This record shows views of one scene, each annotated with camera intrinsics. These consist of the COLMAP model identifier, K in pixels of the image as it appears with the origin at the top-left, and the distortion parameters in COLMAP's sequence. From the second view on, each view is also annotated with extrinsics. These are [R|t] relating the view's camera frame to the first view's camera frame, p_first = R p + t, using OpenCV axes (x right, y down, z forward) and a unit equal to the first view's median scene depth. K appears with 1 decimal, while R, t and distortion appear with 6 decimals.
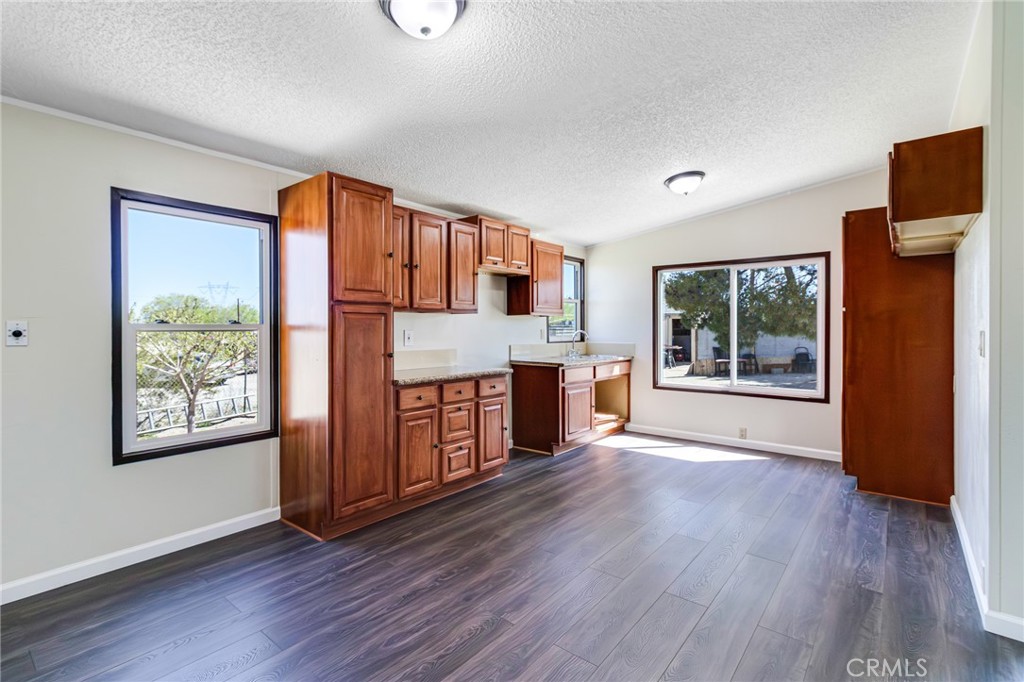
lens RADIAL K [[475.2, 0, 510.1], [0, 475.2, 332.9], [0, 0, 1]] dist [-0.002006, 0.000298]
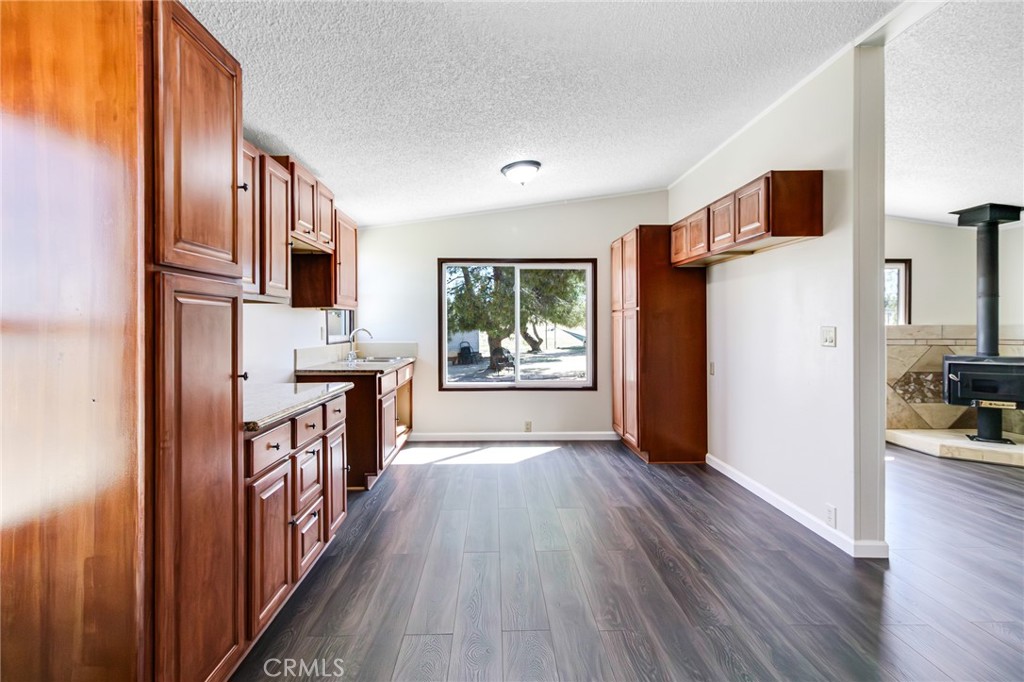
lens RADIAL K [[475.2, 0, 506.7], [0, 475.2, 325.7], [0, 0, 1]] dist [-0.002006, 0.000298]
pose [[0.763577, -0.001686, 0.645714, -0.234971], [0.008197, 0.999941, -0.007082, -0.001511], [-0.645664, 0.010701, 0.763546, 0.258901]]
